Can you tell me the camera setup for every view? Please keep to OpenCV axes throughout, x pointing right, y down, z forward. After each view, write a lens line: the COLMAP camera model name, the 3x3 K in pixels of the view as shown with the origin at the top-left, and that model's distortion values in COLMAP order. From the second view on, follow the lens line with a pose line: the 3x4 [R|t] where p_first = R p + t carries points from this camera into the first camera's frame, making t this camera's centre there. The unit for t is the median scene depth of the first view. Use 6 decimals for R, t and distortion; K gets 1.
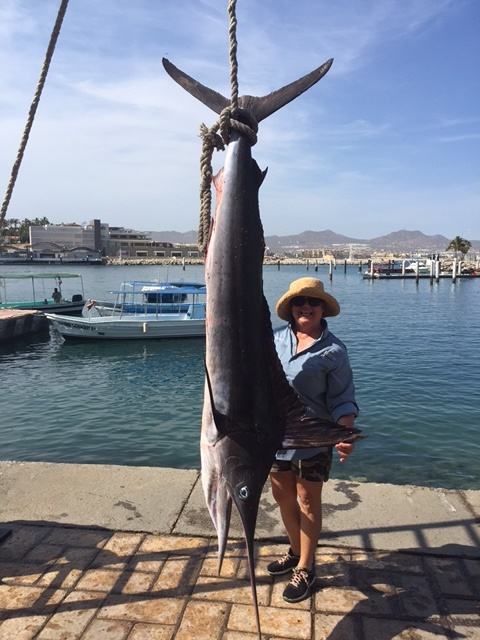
lens RADIAL K [[540.1, 0, 247.2], [0, 540.1, 334.5], [0, 0, 1]] dist [0.018729, -0.034142]
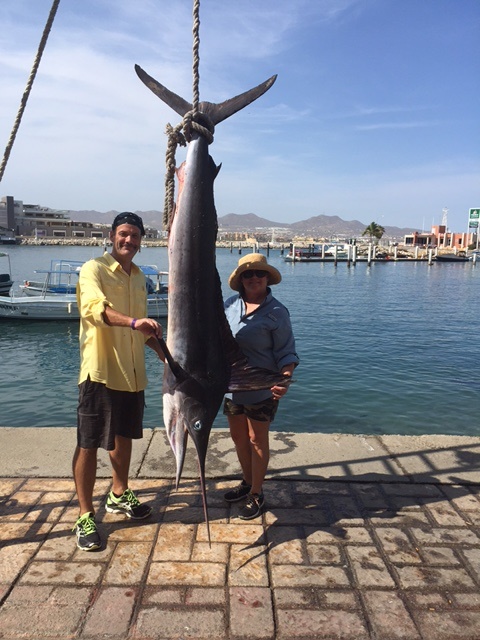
lens RADIAL K [[540.1, 0, 246.5], [0, 540.1, 317.2], [0, 0, 1]] dist [0.018729, -0.034142]
pose [[0.990029, -0.004317, 0.140795, -0.070961], [0.004230, 0.999991, 0.000917, 0.028614], [-0.140798, -0.000312, 0.990038, -0.168531]]
